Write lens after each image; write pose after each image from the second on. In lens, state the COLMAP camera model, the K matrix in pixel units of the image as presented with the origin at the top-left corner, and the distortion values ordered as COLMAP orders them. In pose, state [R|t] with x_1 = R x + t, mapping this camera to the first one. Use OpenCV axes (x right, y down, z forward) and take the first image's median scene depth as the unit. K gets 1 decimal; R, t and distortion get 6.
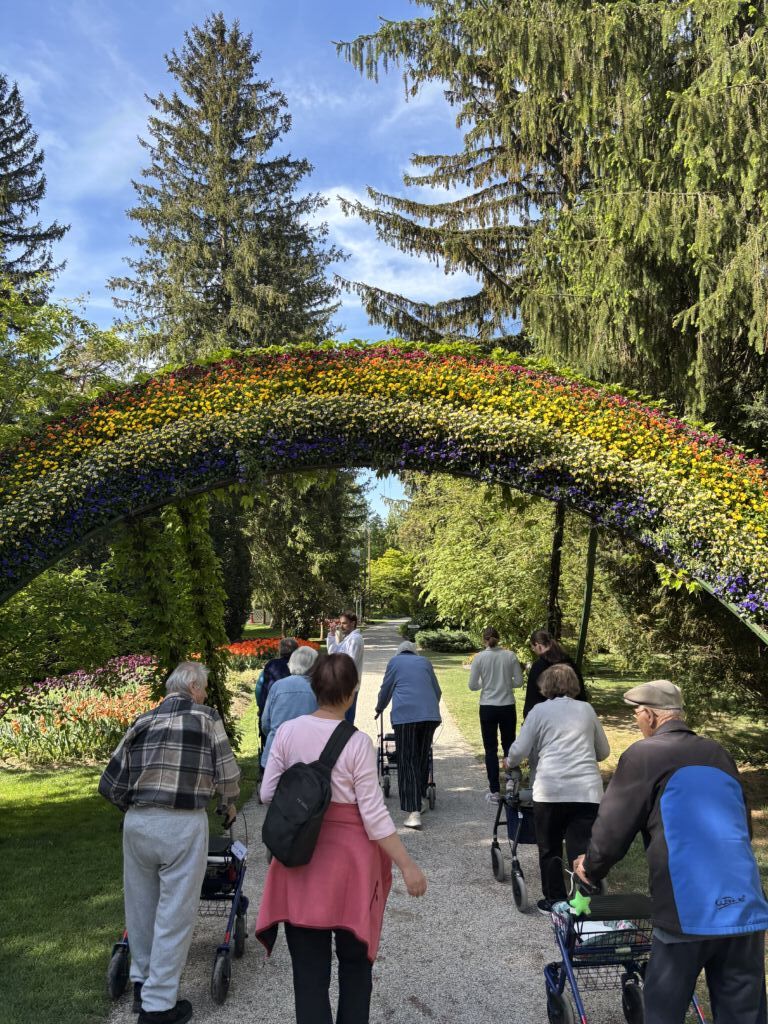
lens RADIAL K [[774.8, 0, 387.3], [0, 774.8, 511.6], [0, 0, 1]] dist [0.077182, -0.074955]
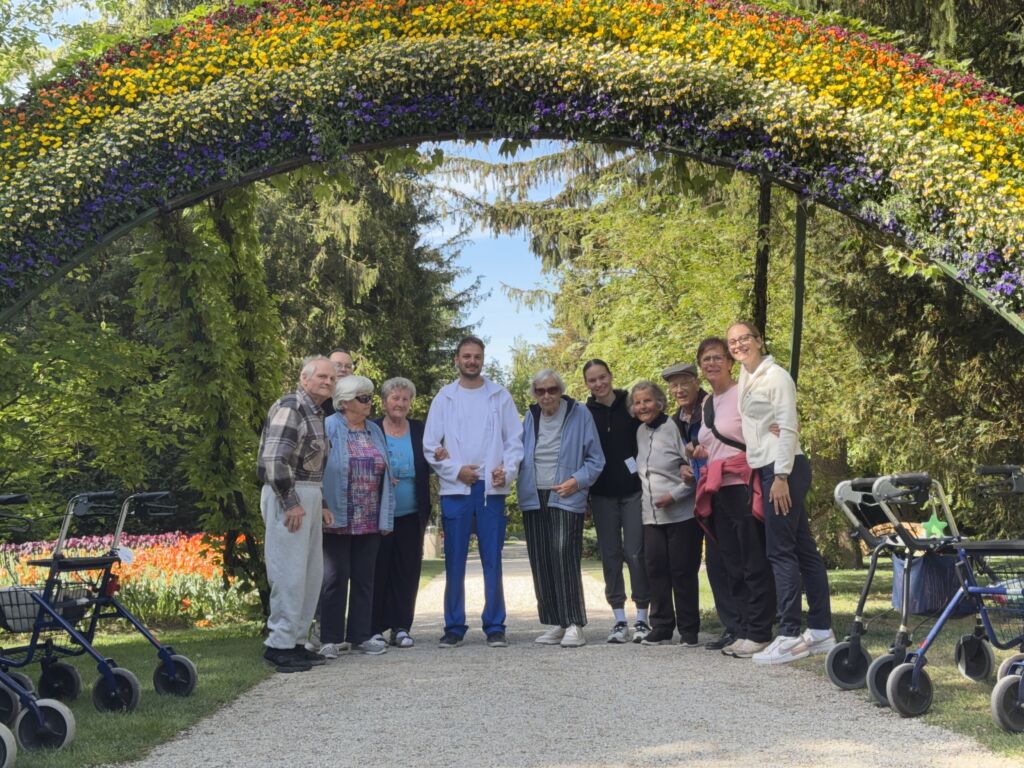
lens RADIAL K [[1448.4, 0, 505.3], [0, 1448.4, 383.5], [0, 0, 1]] dist [0.142395, 0.000000]
pose [[0.999571, -0.029172, -0.002468, -0.012371], [0.029189, 0.999549, 0.007089, 0.166770], [0.002260, -0.007158, 0.999972, -0.364516]]
